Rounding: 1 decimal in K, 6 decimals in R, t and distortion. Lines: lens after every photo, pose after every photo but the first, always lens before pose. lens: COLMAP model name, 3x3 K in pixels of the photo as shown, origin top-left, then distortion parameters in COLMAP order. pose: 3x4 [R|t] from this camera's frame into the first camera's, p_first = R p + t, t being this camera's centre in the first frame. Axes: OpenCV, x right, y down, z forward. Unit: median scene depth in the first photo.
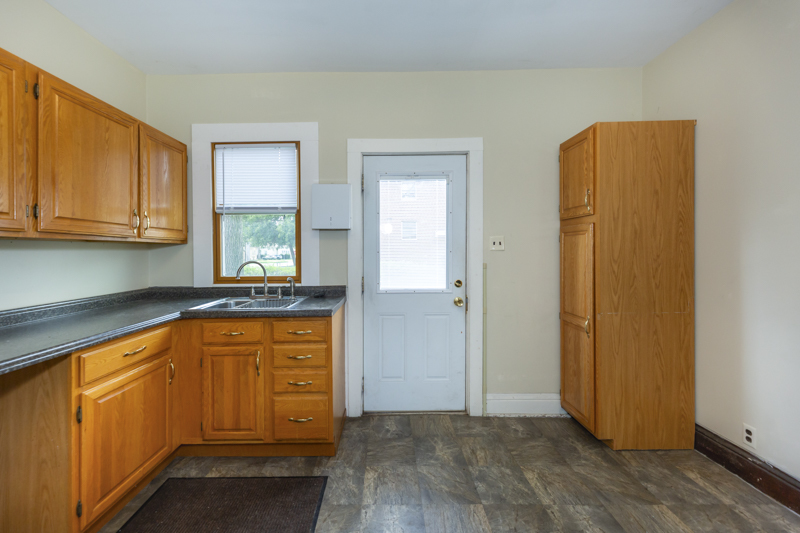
lens RADIAL K [[350.4, 0, 352.5], [0, 350.4, 252.0], [0, 0, 1]] dist [0.008548, -0.000329]
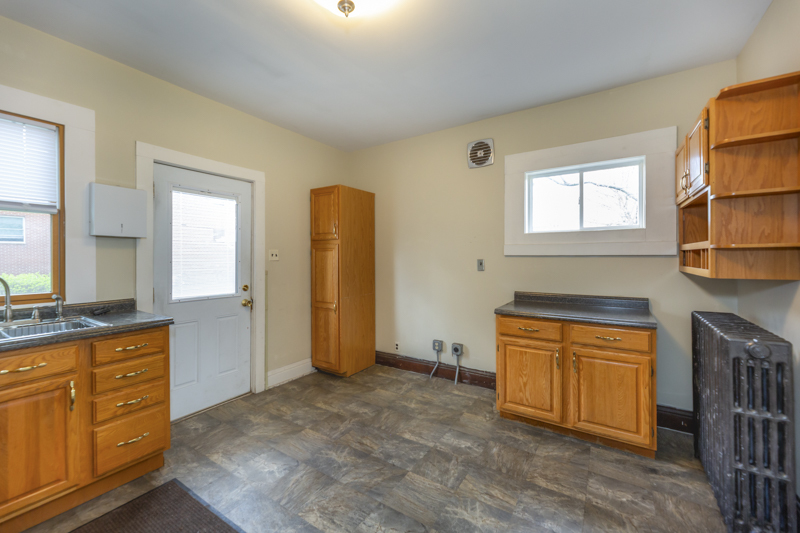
lens RADIAL K [[347.6, 0, 404.4], [0, 347.6, 251.6], [0, 0, 1]] dist [-0.000123, 0.000006]
pose [[0.512398, 0.022645, 0.858449, -0.504590], [-0.000582, 0.999661, -0.026023, -0.004947], [-0.858748, 0.012834, 0.512238, -0.096785]]
